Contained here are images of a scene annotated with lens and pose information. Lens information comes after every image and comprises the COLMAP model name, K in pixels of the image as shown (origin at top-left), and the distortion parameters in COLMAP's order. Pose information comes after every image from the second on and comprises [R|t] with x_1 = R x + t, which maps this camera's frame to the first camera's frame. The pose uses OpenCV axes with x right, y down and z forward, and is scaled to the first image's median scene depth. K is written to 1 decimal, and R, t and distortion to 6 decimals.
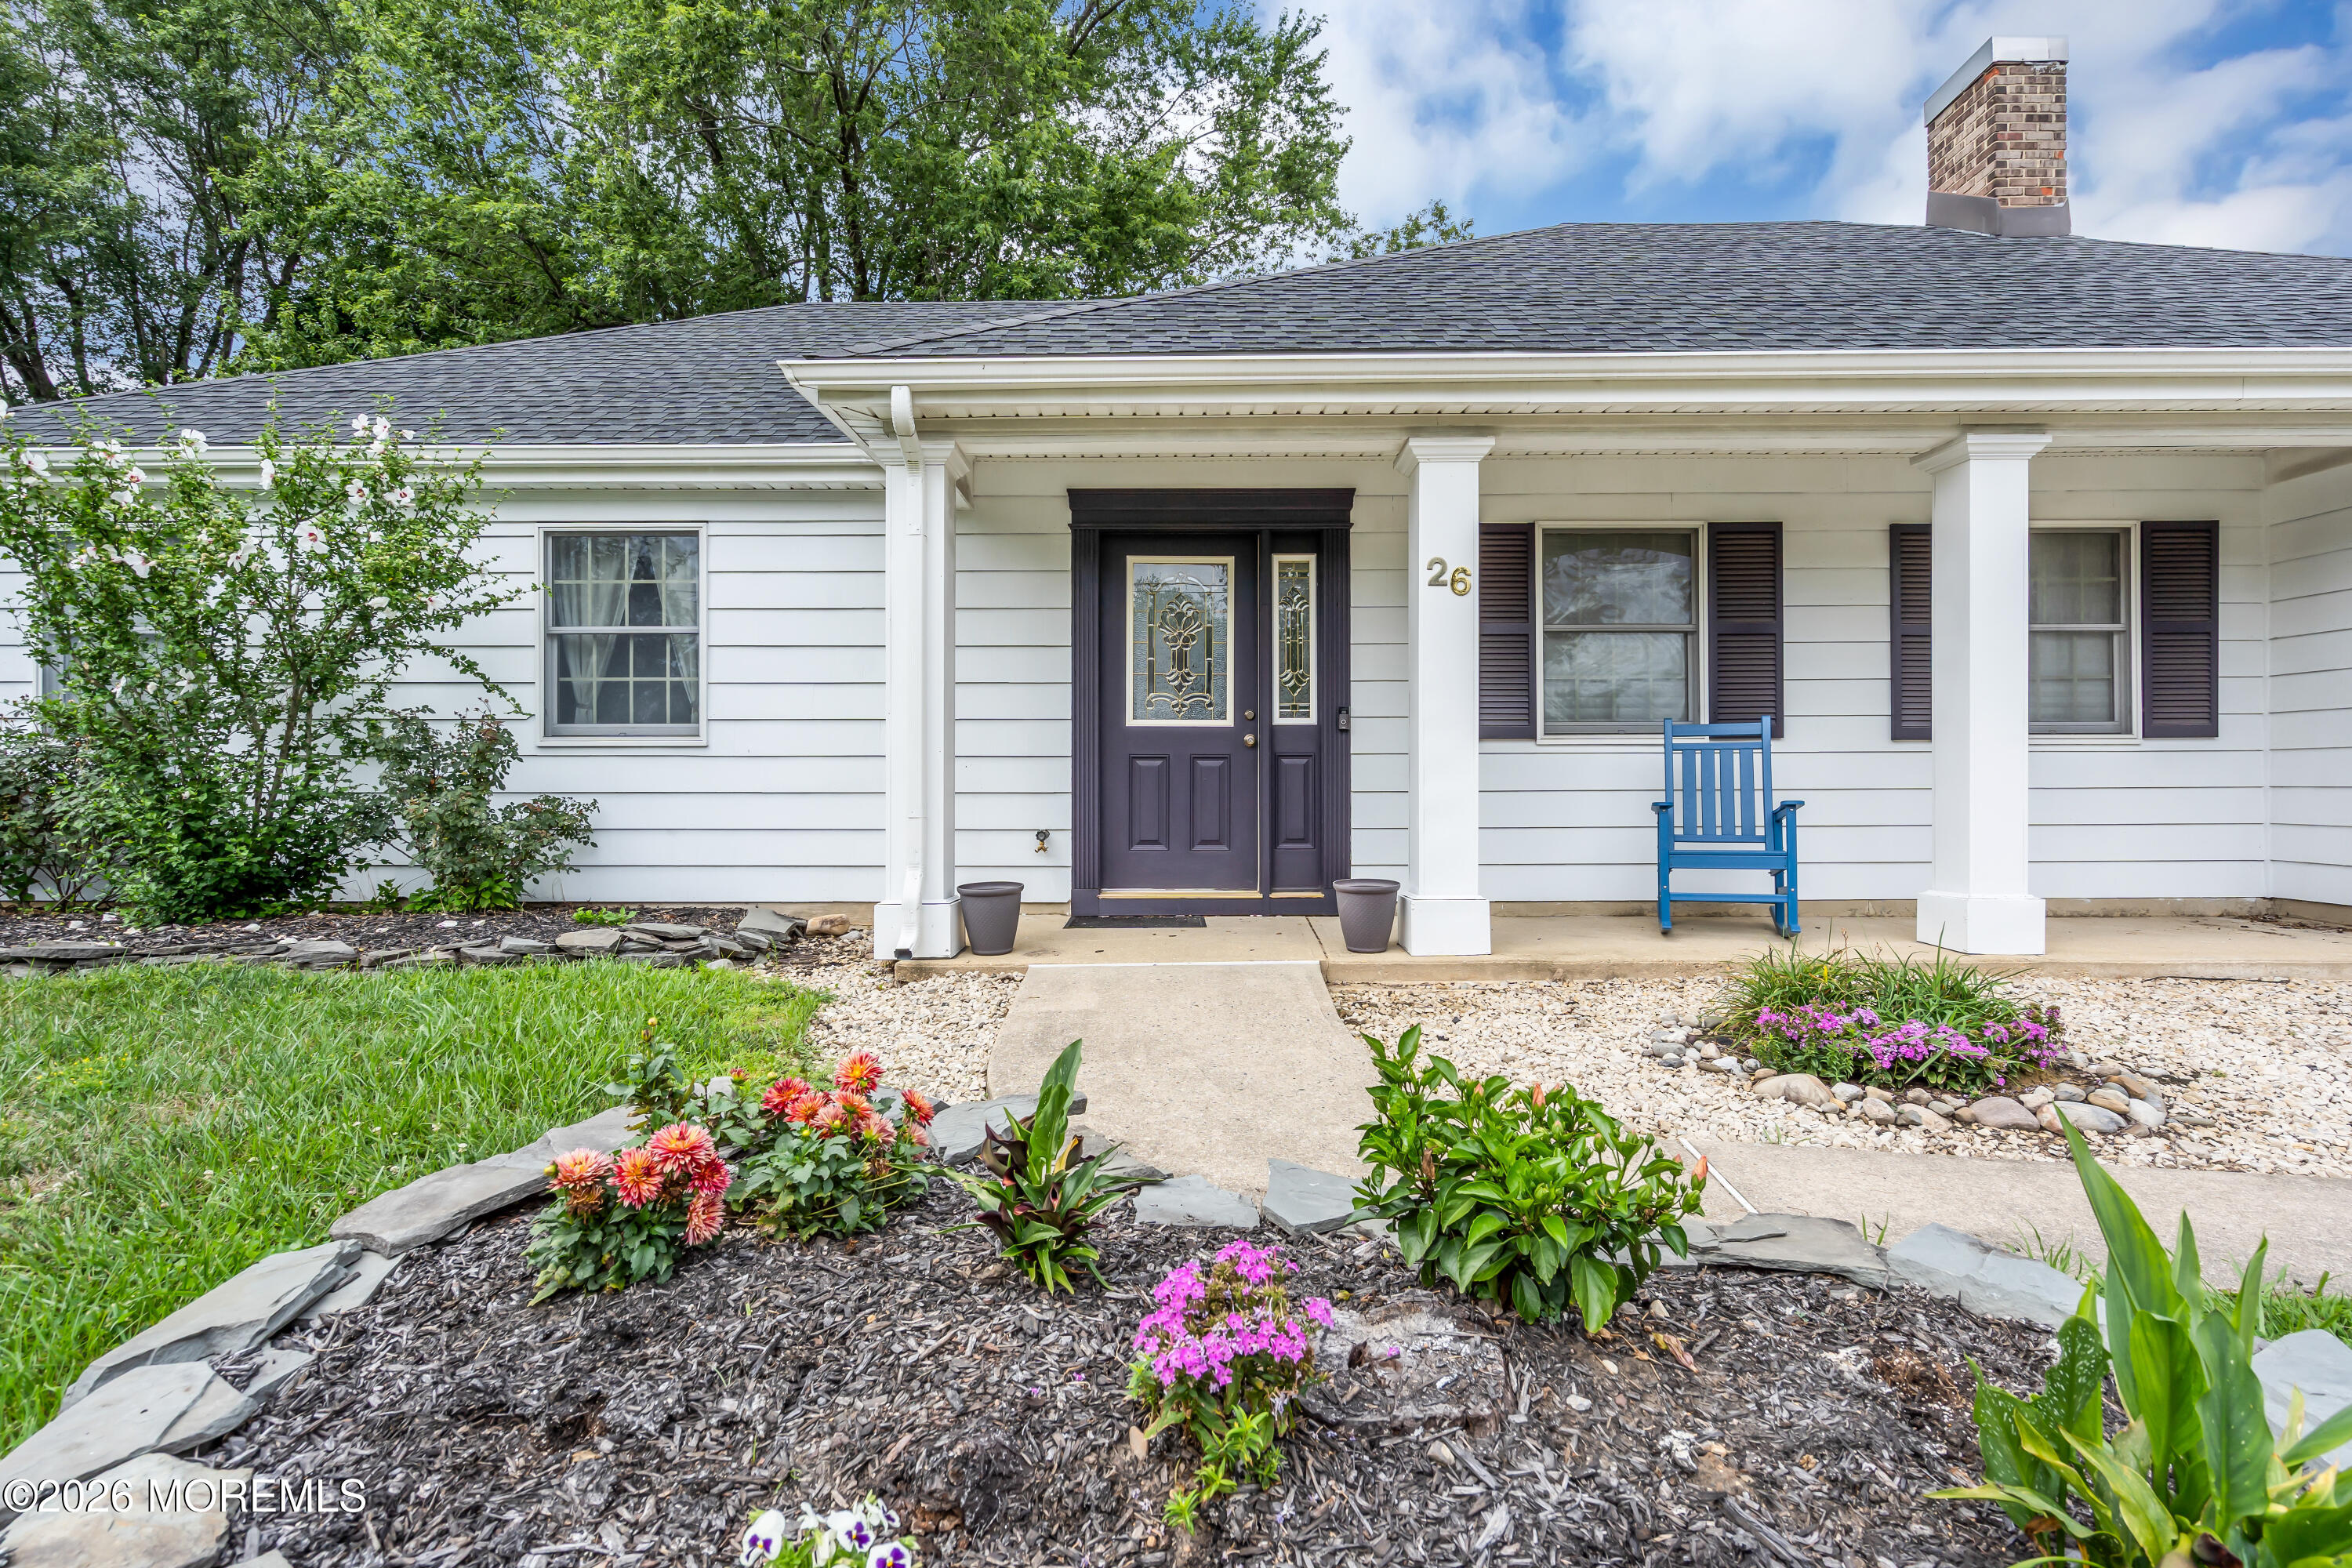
lens RADIAL K [[1102.4, 0, 1182.5], [0, 1102.4, 781.8], [0, 0, 1]] dist [-0.000086, 0.001390]
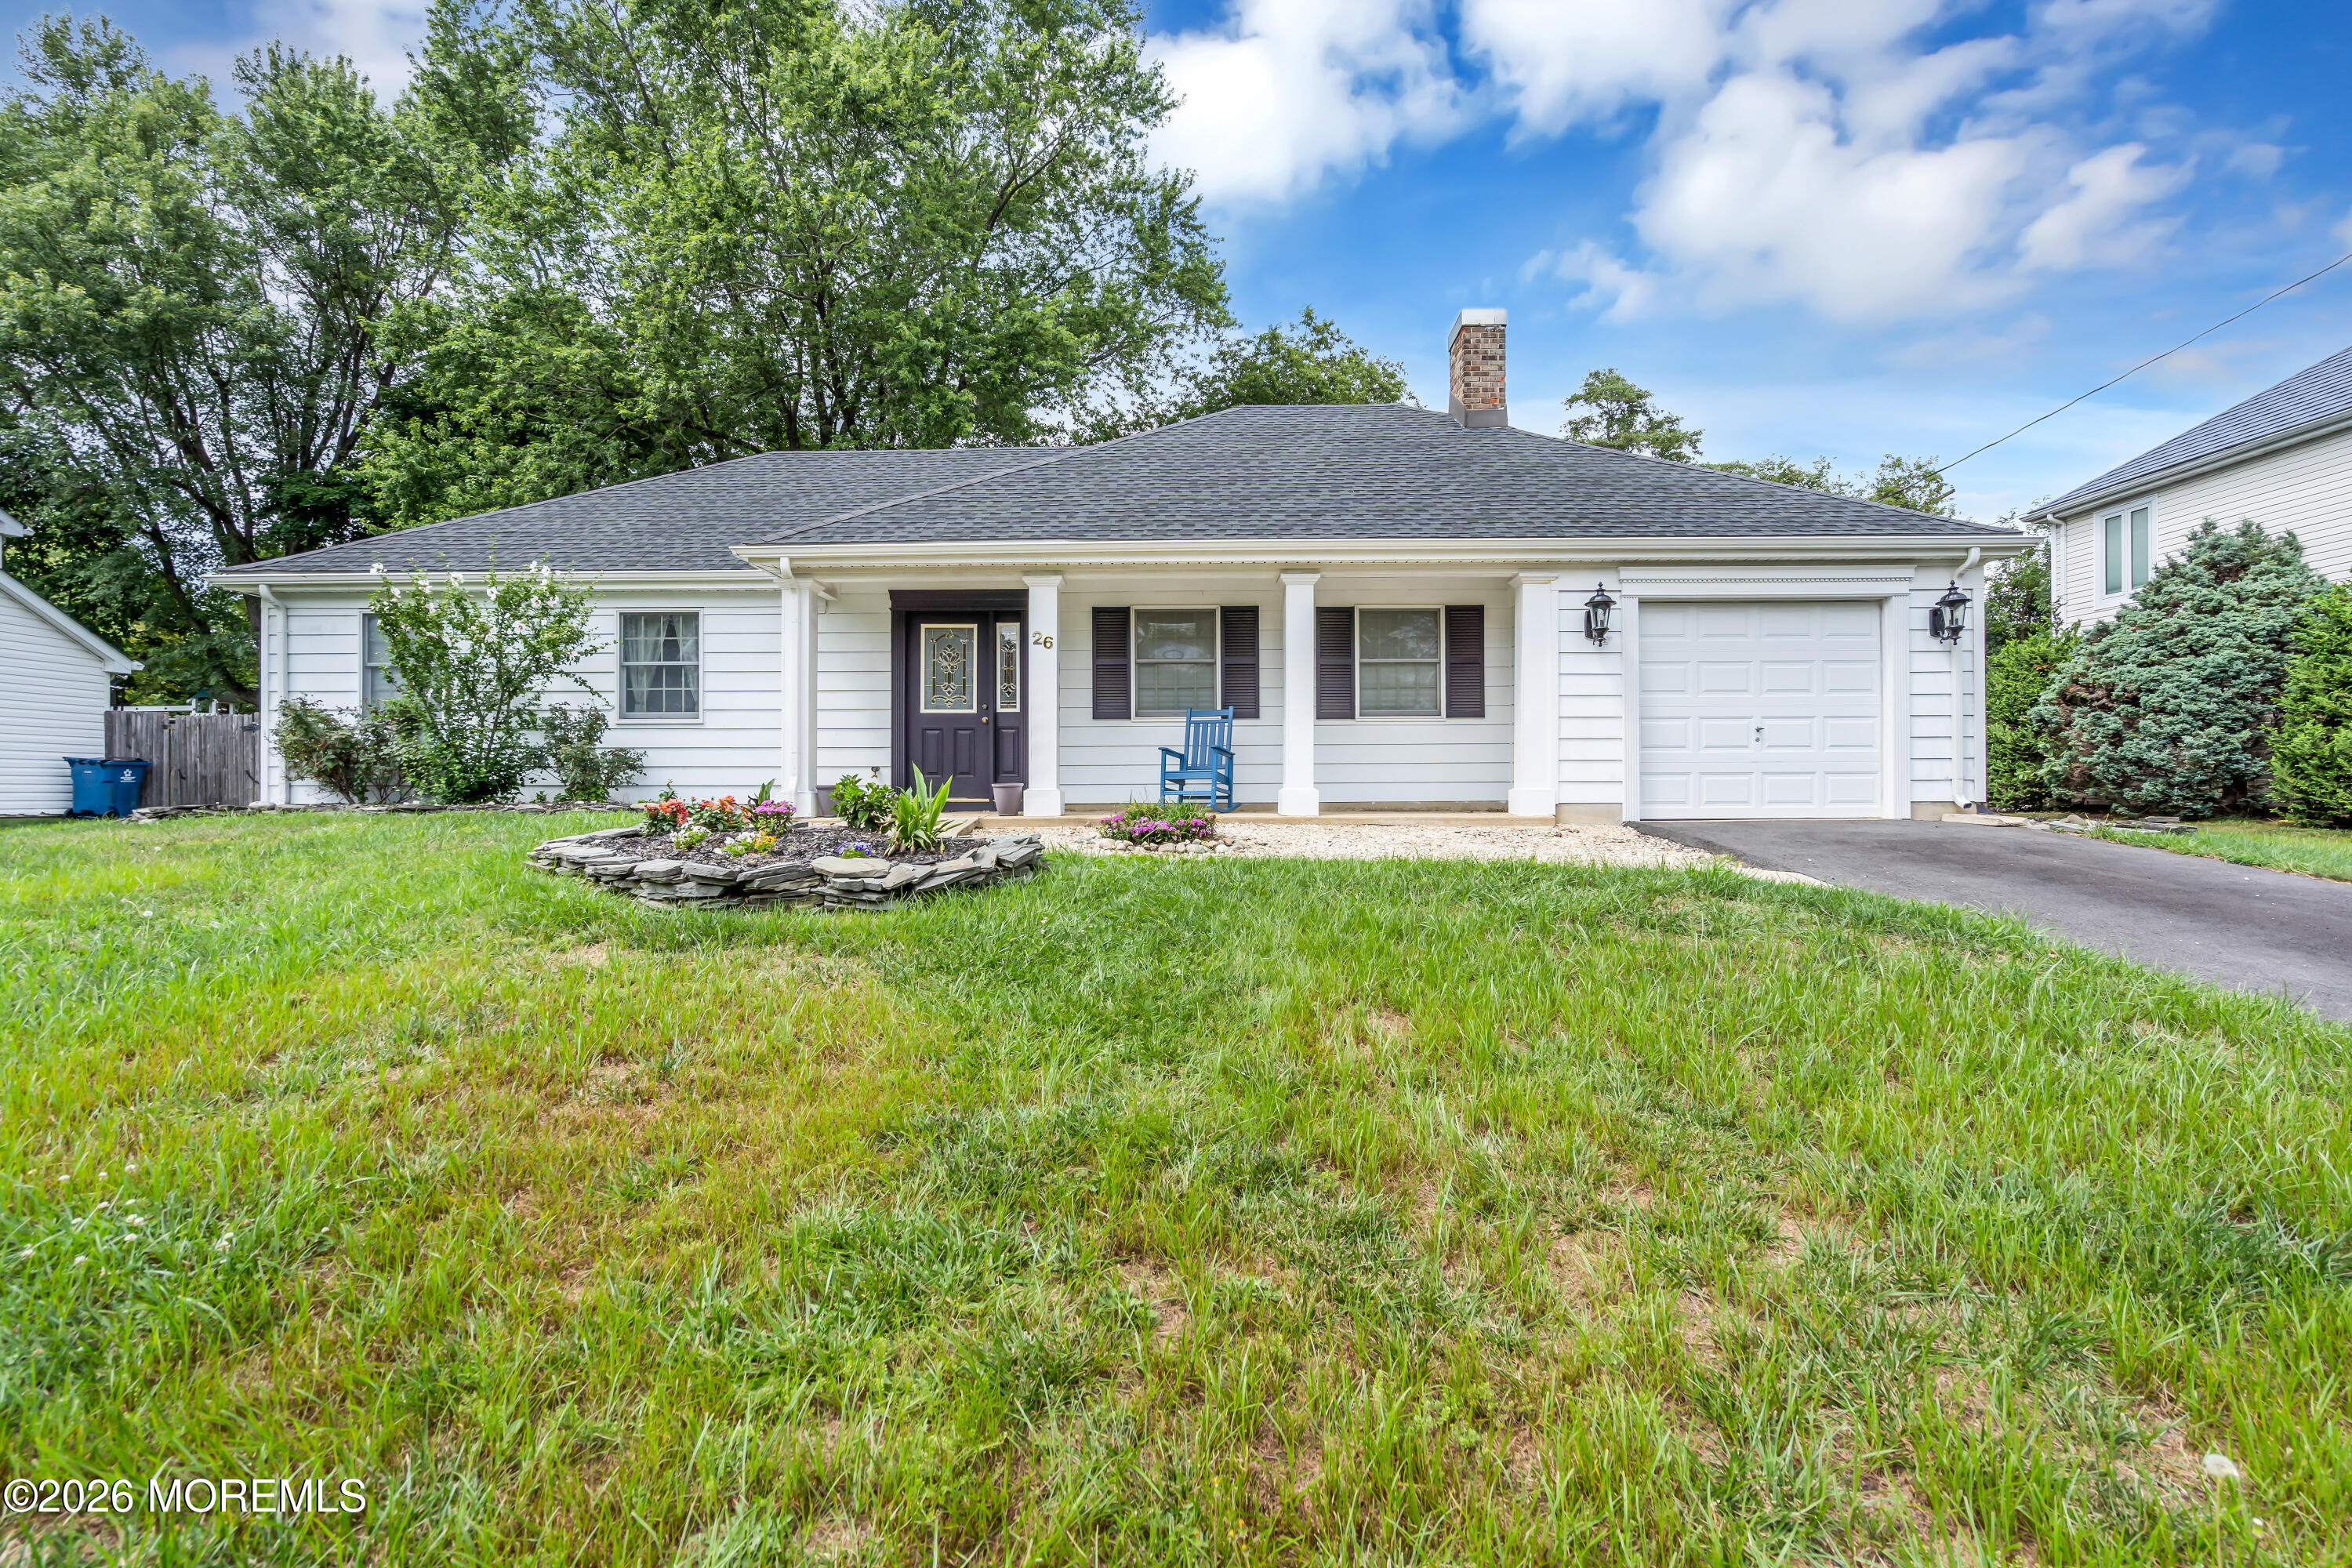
lens RADIAL K [[1050.9, 0, 1176.0], [0, 1050.9, 784.0], [0, 0, 1]] dist [-0.004373, -0.000802]
pose [[0.999960, -0.000681, -0.008927, 0.419355], [0.000654, 0.999995, -0.003033, 0.080776], [0.008929, 0.003027, 0.999956, -0.842825]]
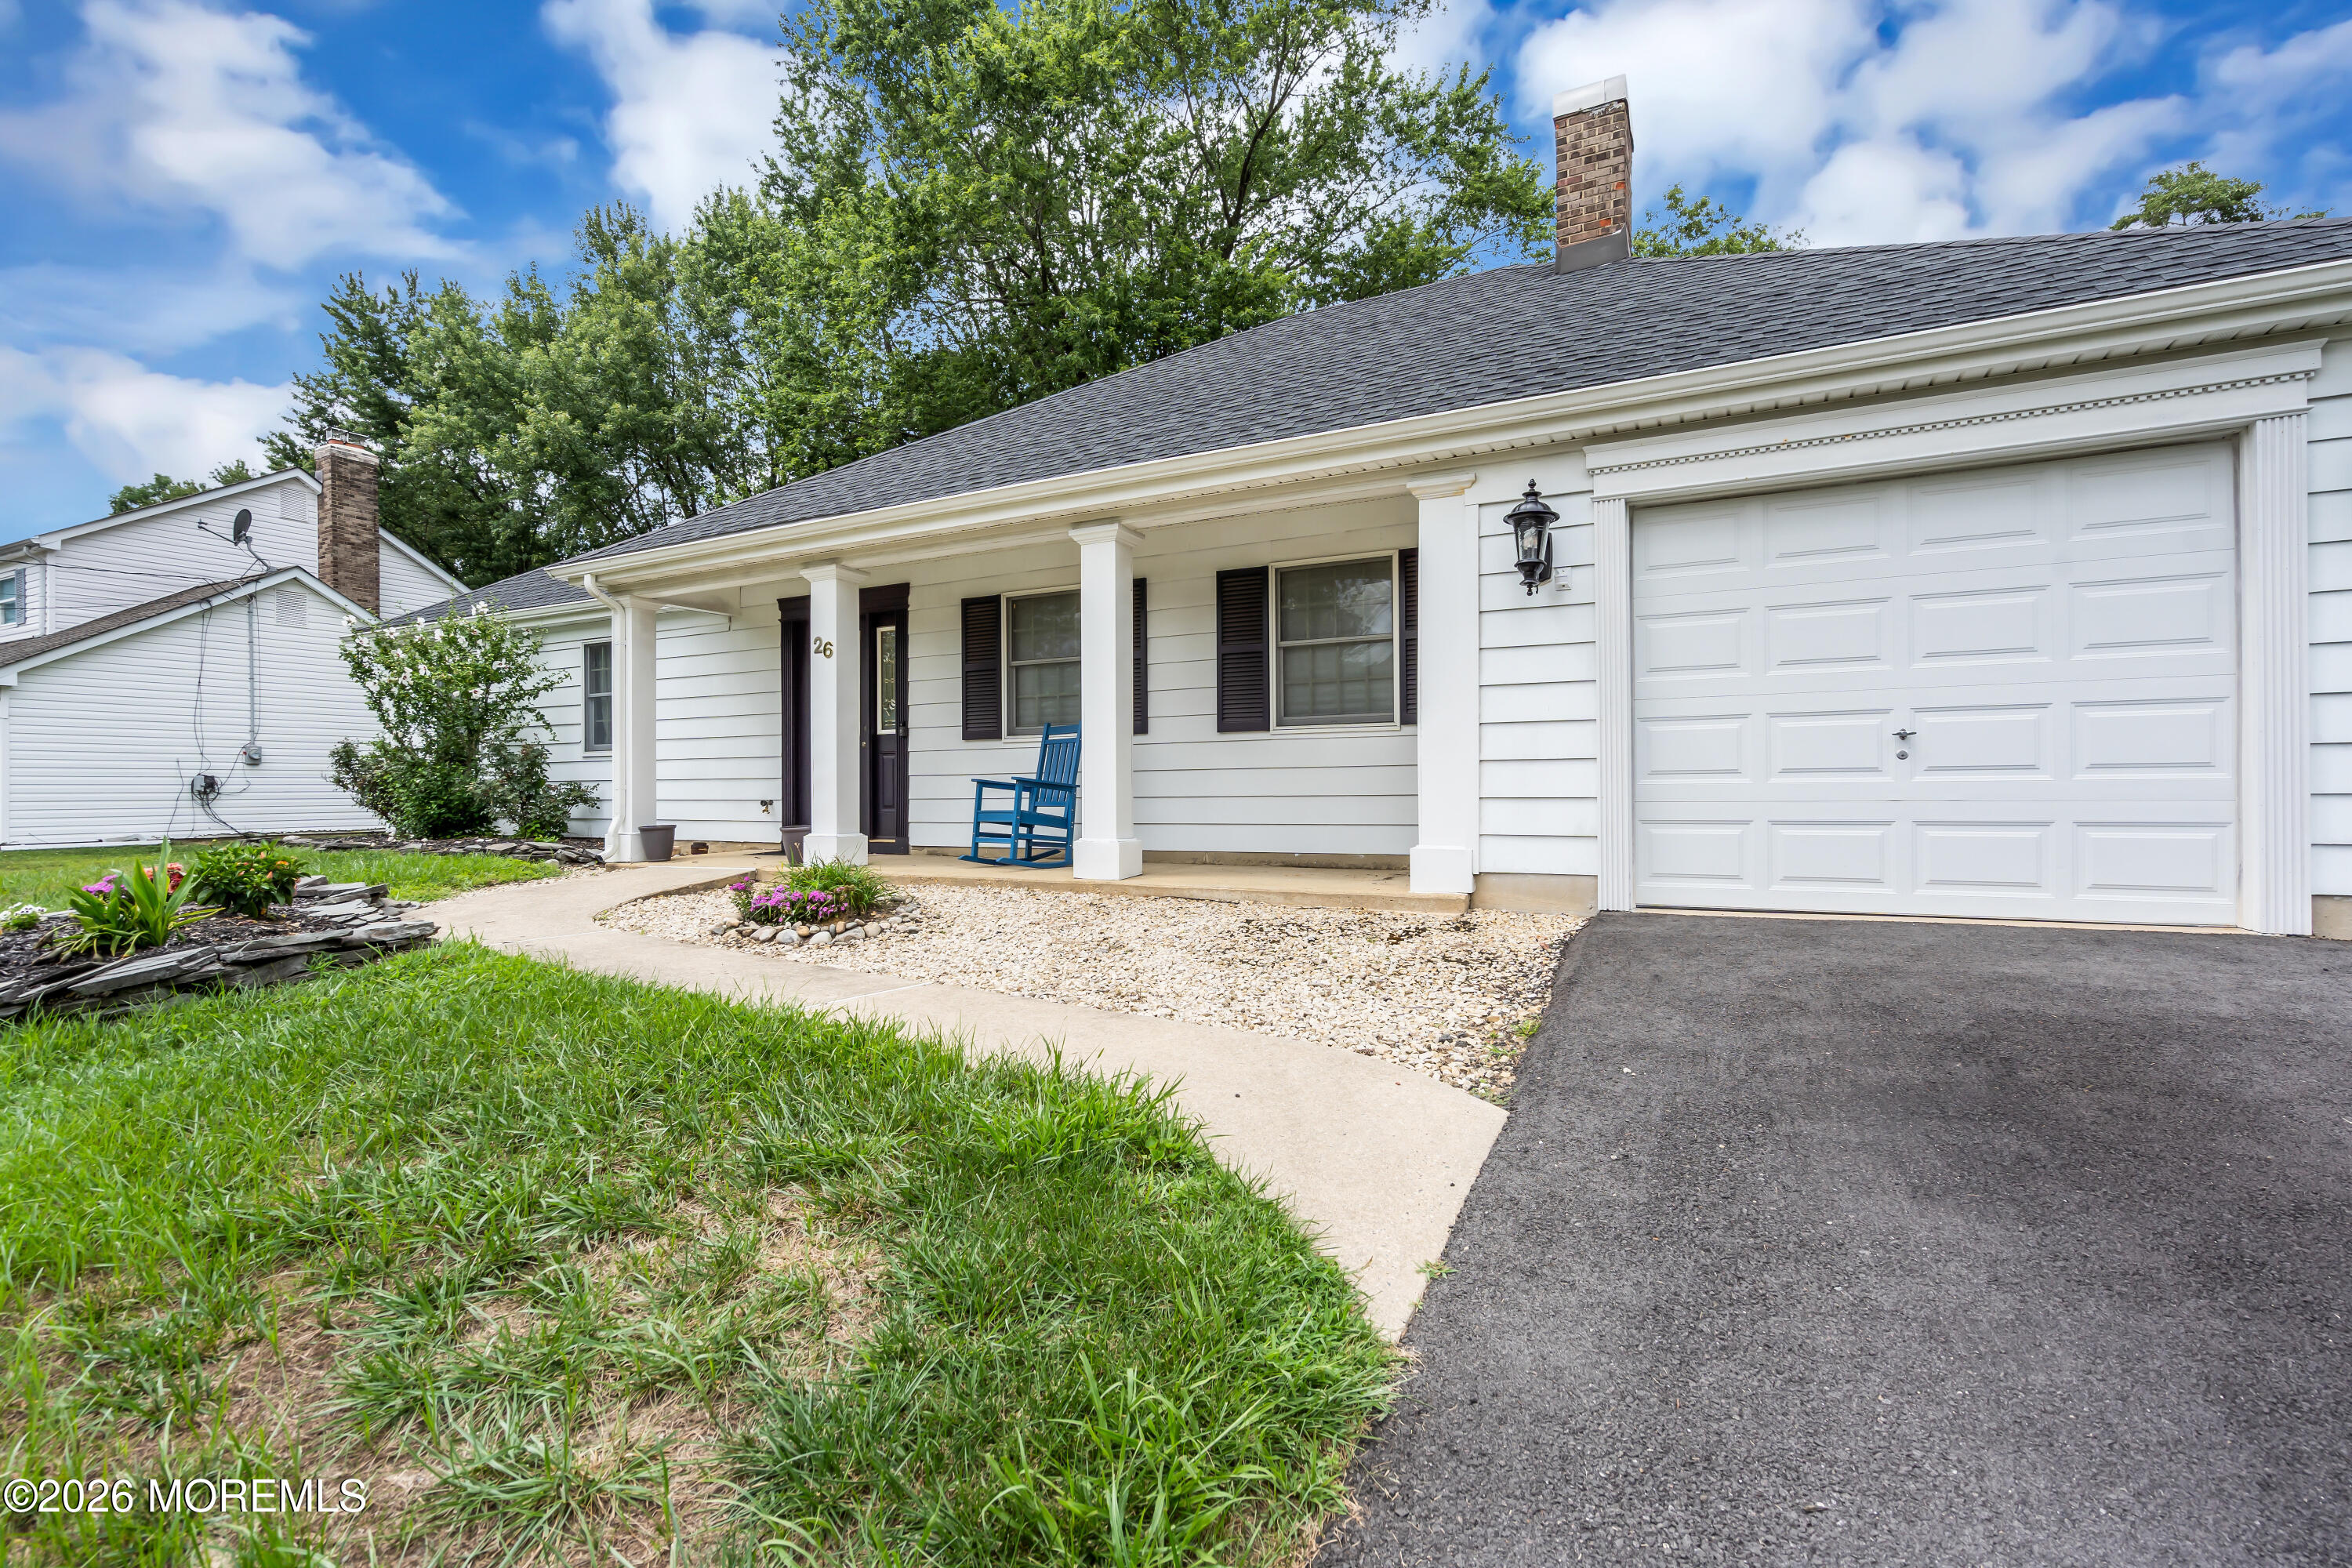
lens RADIAL K [[1050.9, 0, 1176.0], [0, 1050.9, 784.0], [0, 0, 1]] dist [-0.004373, -0.000802]
pose [[0.891436, -0.007186, -0.453090, 1.187175], [0.008450, 0.999964, 0.000765, 0.023289], [0.453068, -0.004510, 0.891465, -0.166290]]
